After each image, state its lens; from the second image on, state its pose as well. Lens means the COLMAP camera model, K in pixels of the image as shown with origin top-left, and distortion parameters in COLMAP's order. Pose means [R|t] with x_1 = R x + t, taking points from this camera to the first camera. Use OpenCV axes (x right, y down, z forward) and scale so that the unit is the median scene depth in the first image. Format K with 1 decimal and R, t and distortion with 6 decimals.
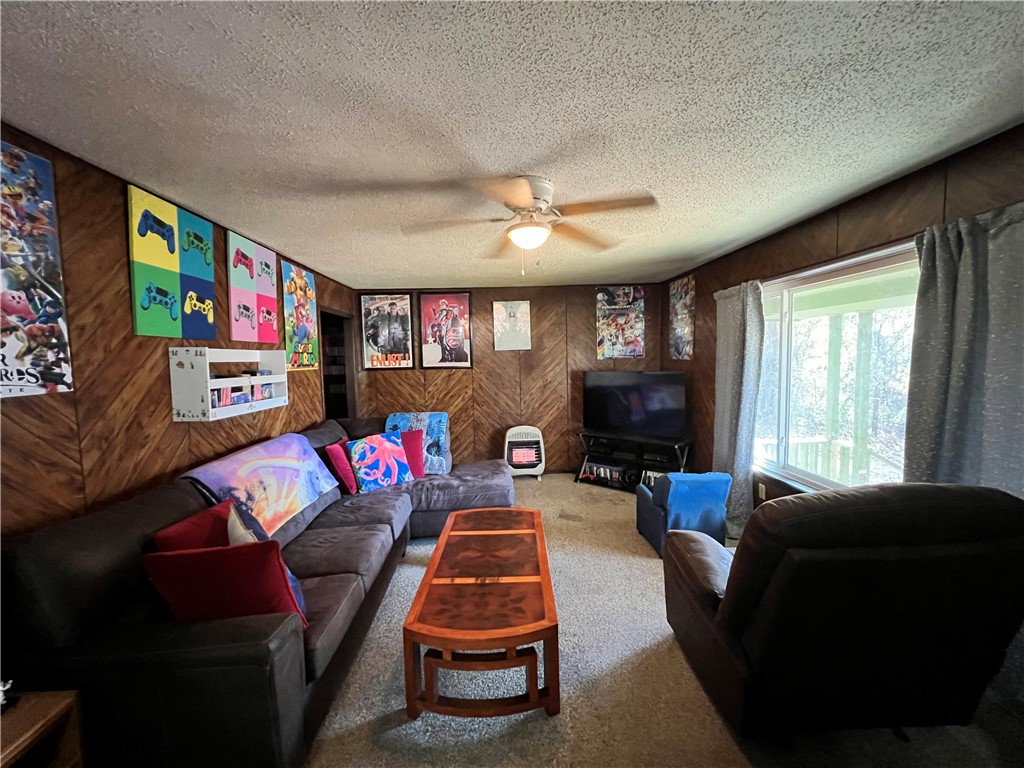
lens RADIAL K [[407.6, 0, 513.7], [0, 407.6, 384.8], [0, 0, 1]] dist [-0.004033, 0.000505]
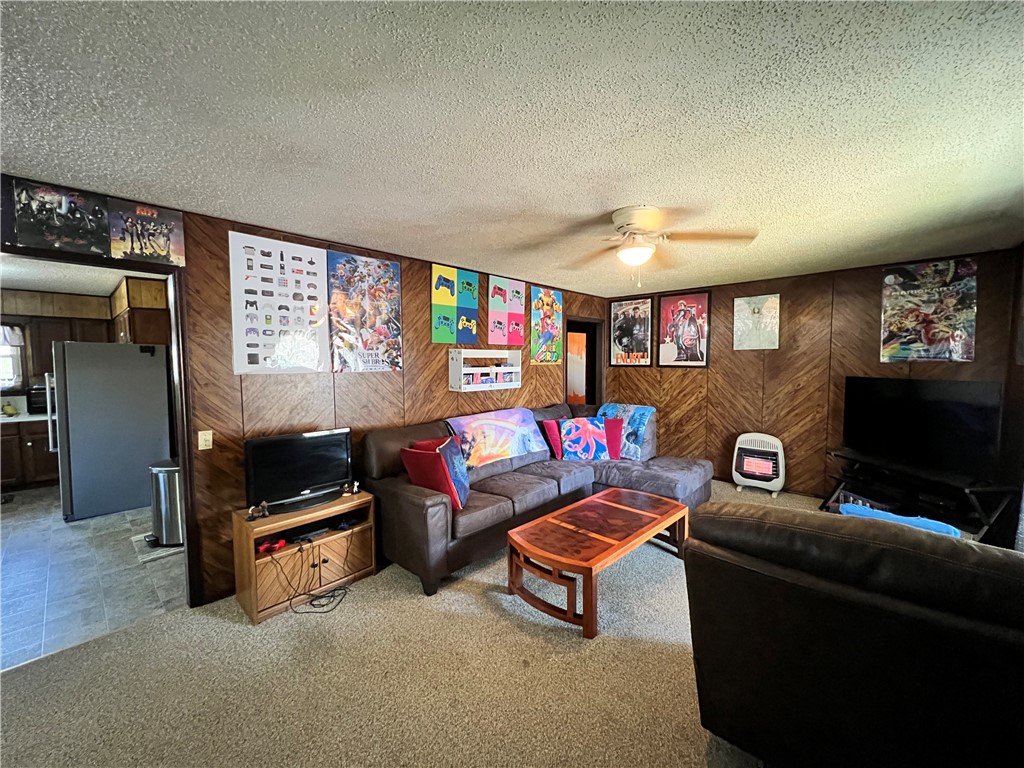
lens RADIAL K [[407.6, 0, 513.7], [0, 407.6, 384.8], [0, 0, 1]] dist [-0.004033, 0.000505]
pose [[0.708927, 0.063801, -0.702390, 0.429902], [-0.058739, 0.997781, 0.031347, -0.005233], [0.702831, 0.019035, 0.711102, -0.048722]]
